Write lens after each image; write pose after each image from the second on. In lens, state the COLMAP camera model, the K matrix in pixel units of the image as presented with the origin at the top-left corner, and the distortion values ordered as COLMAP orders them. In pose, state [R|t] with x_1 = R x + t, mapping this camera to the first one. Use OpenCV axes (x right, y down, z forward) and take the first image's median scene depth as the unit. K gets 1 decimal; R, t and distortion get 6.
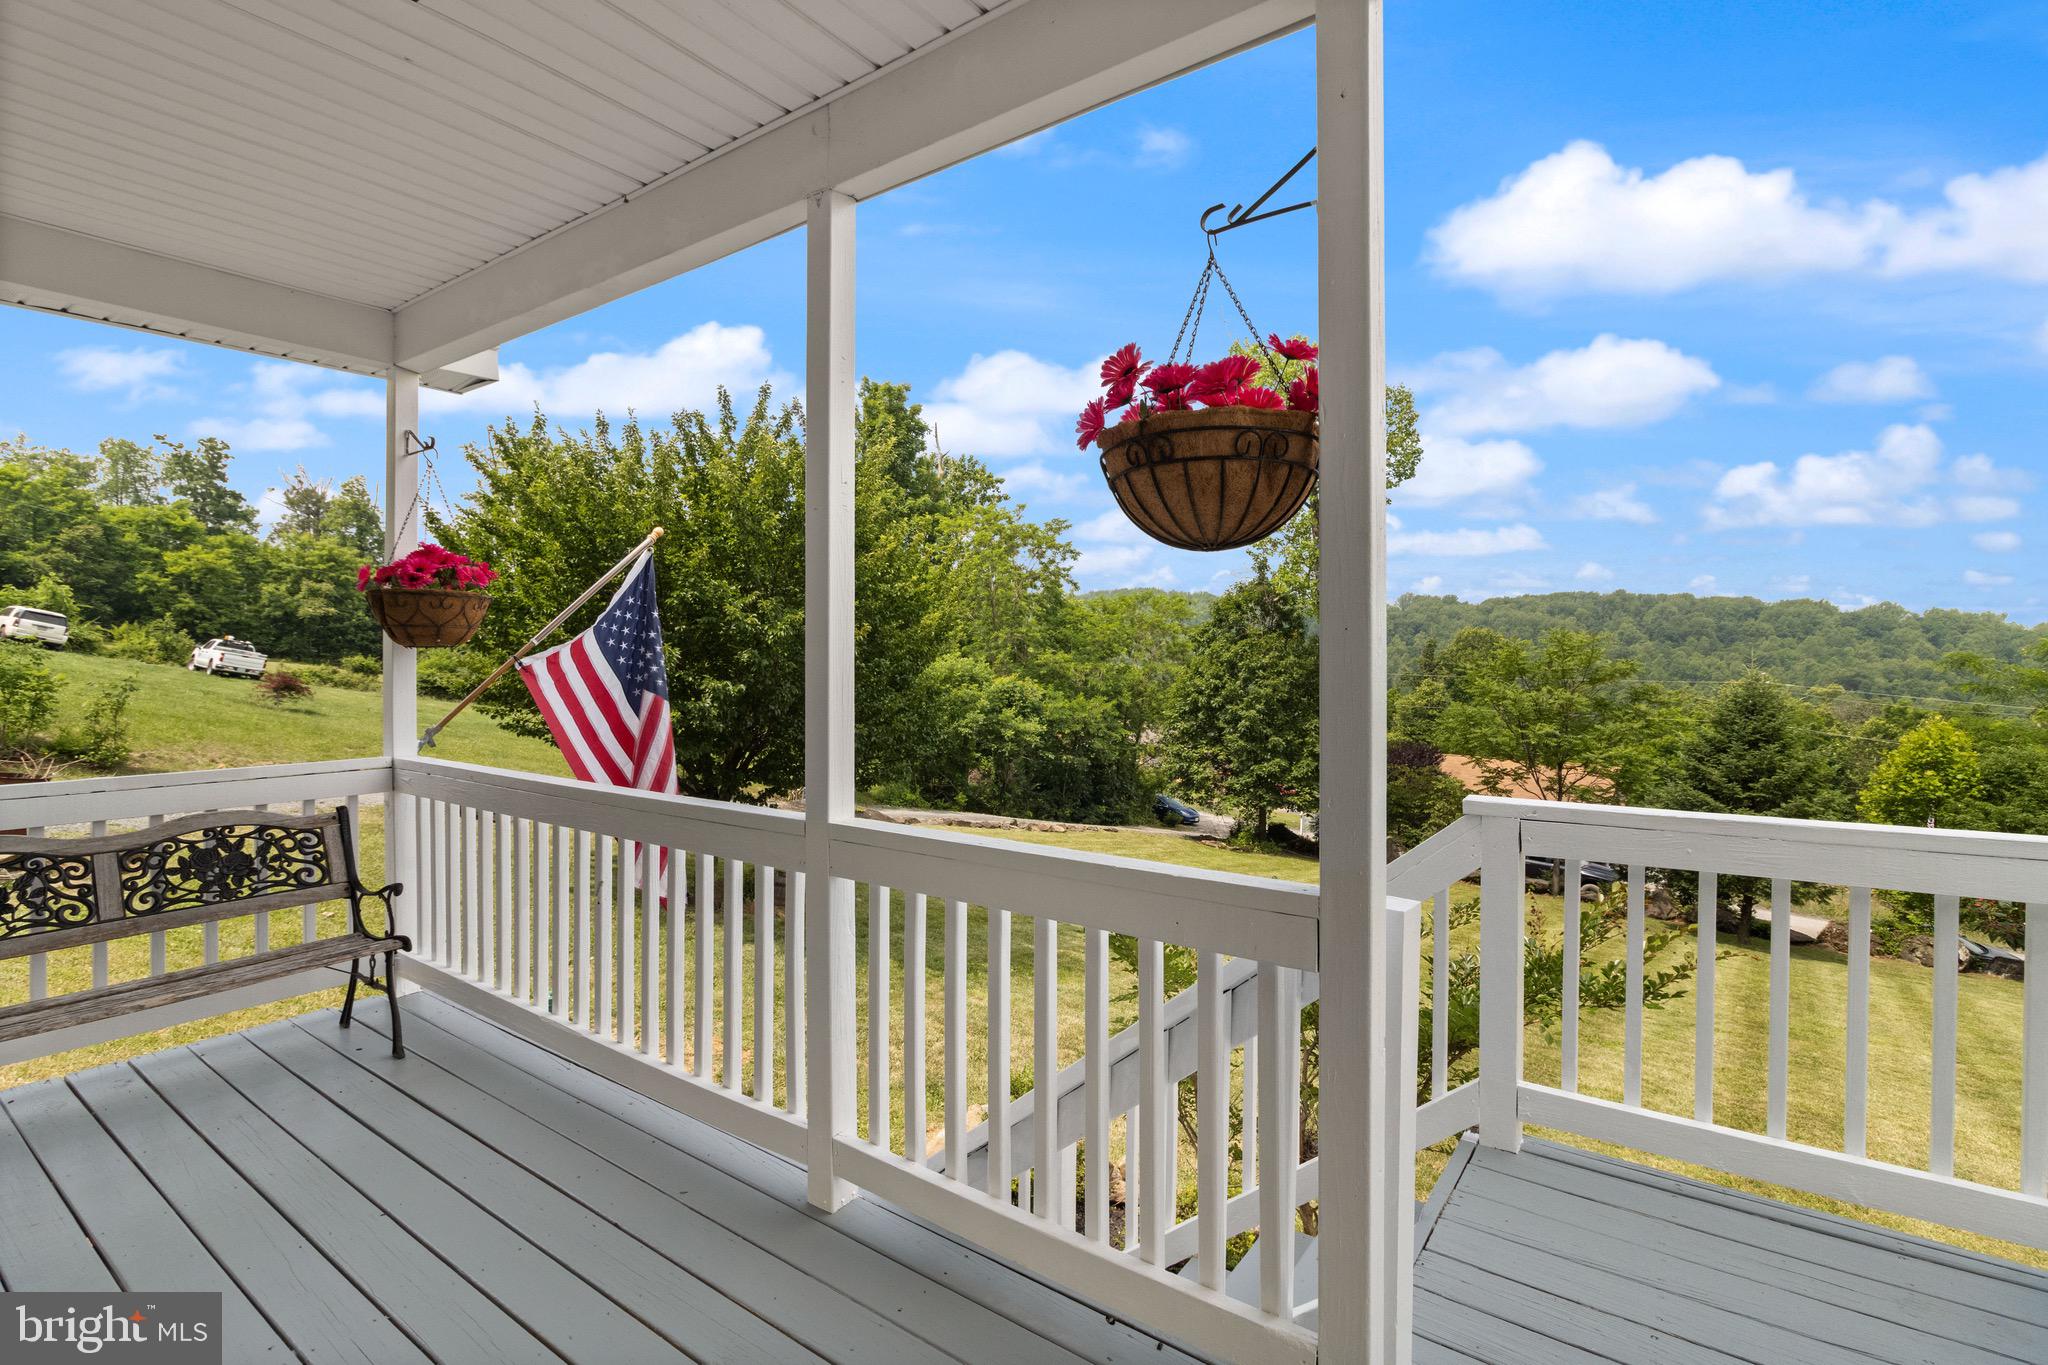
lens RADIAL K [[953.1, 0, 1017.4], [0, 953.1, 641.6], [0, 0, 1]] dist [0.001482, 0.000300]
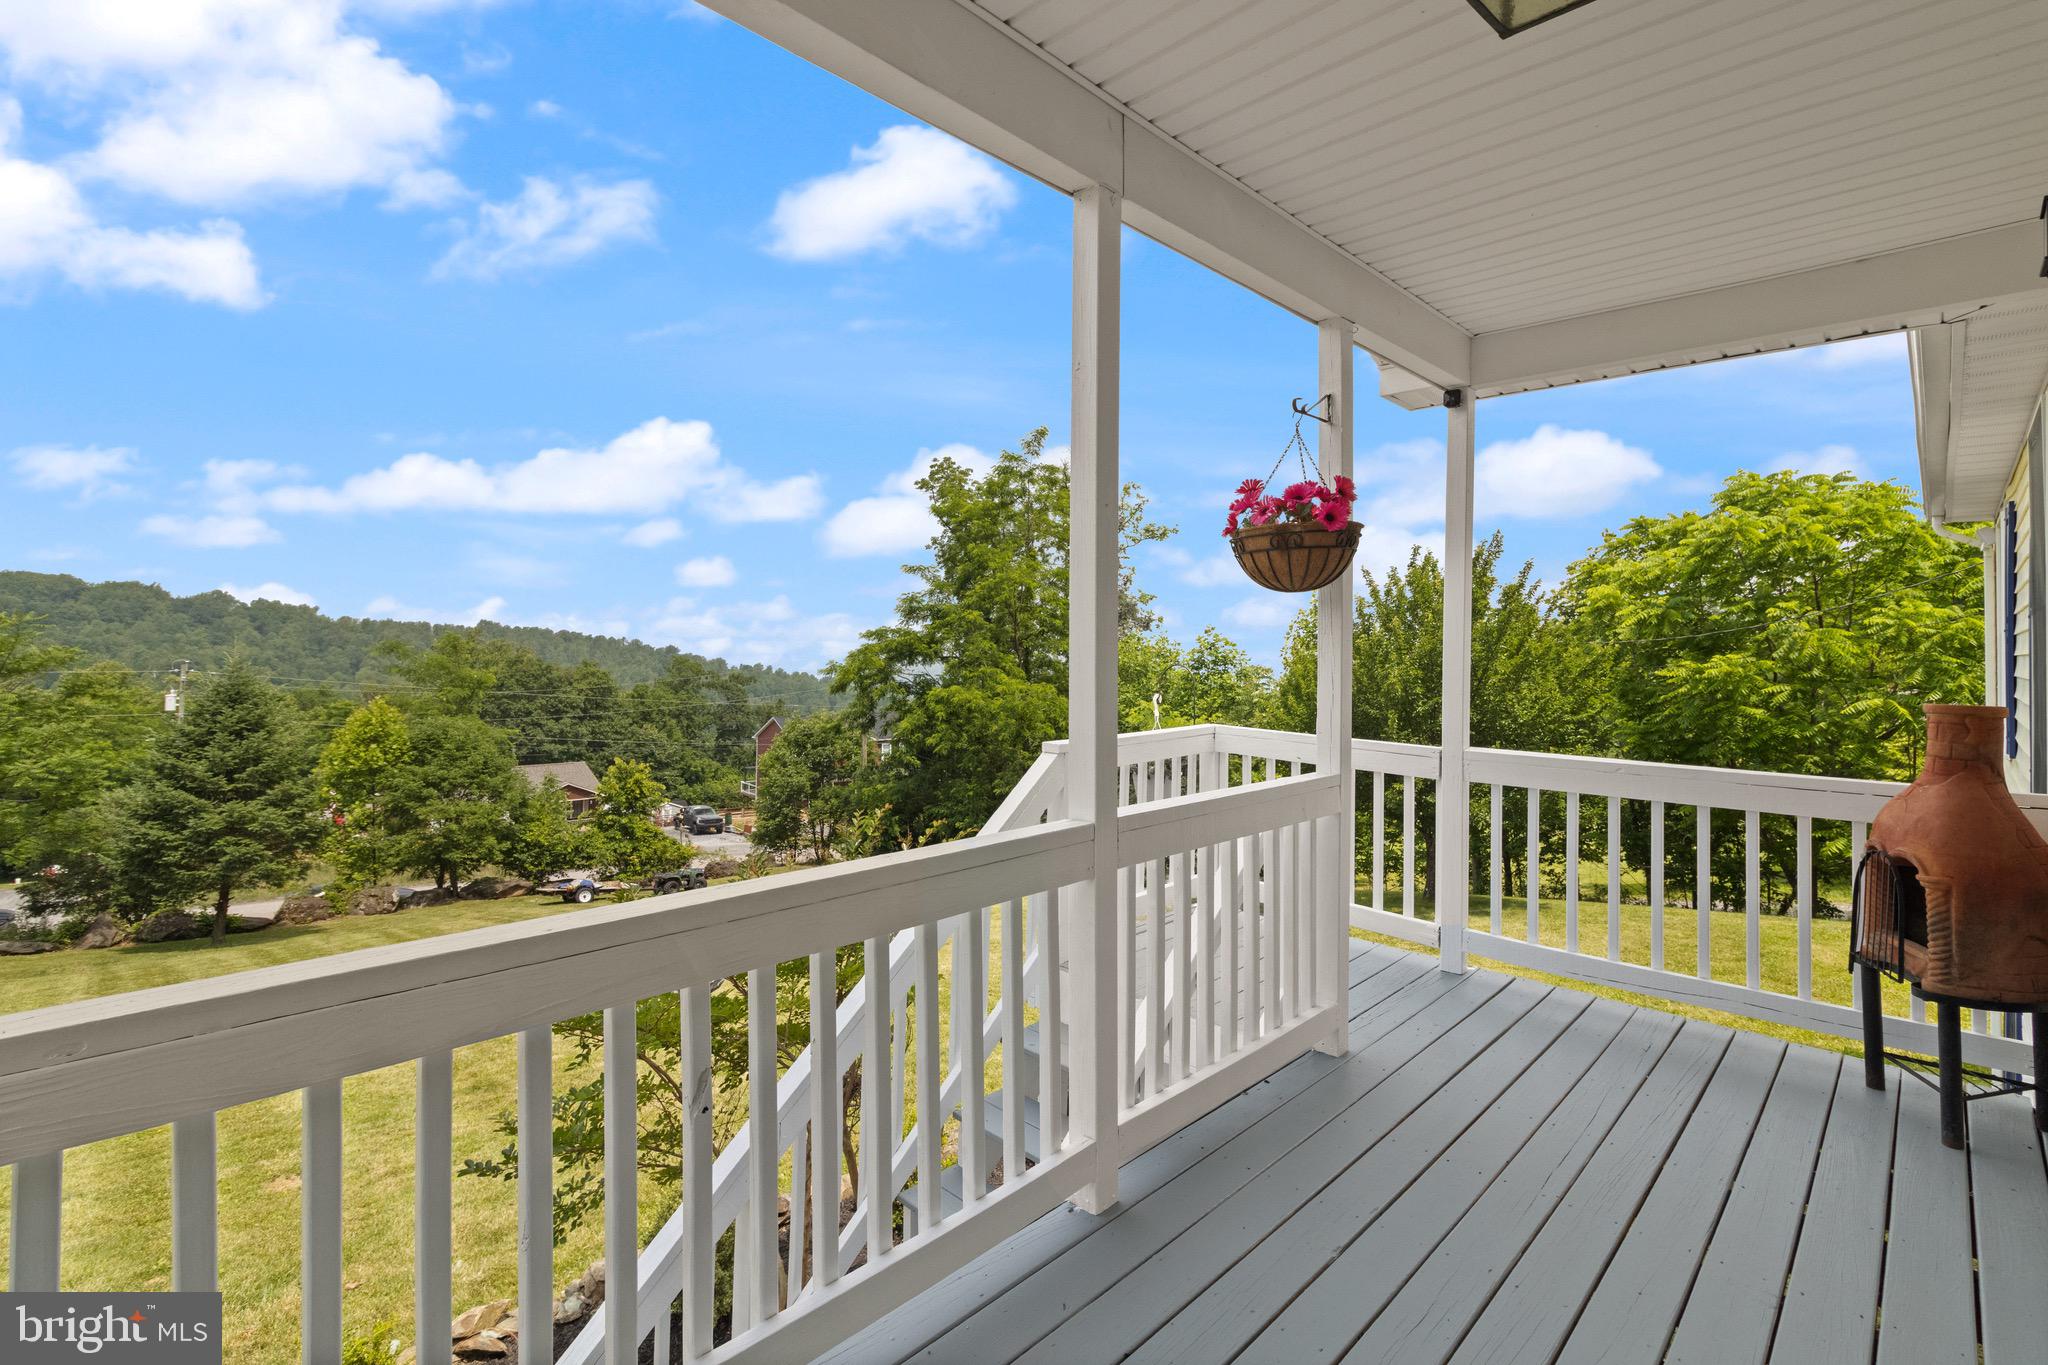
lens RADIAL K [[961.6, 0, 1016.7], [0, 961.6, 654.3], [0, 0, 1]] dist [0.000430, 0.000004]
pose [[0.137460, -0.004354, 0.990498, -0.092431], [-0.022850, 0.999710, 0.007566, -0.000114], [-0.990244, -0.023673, 0.137321, 0.073206]]
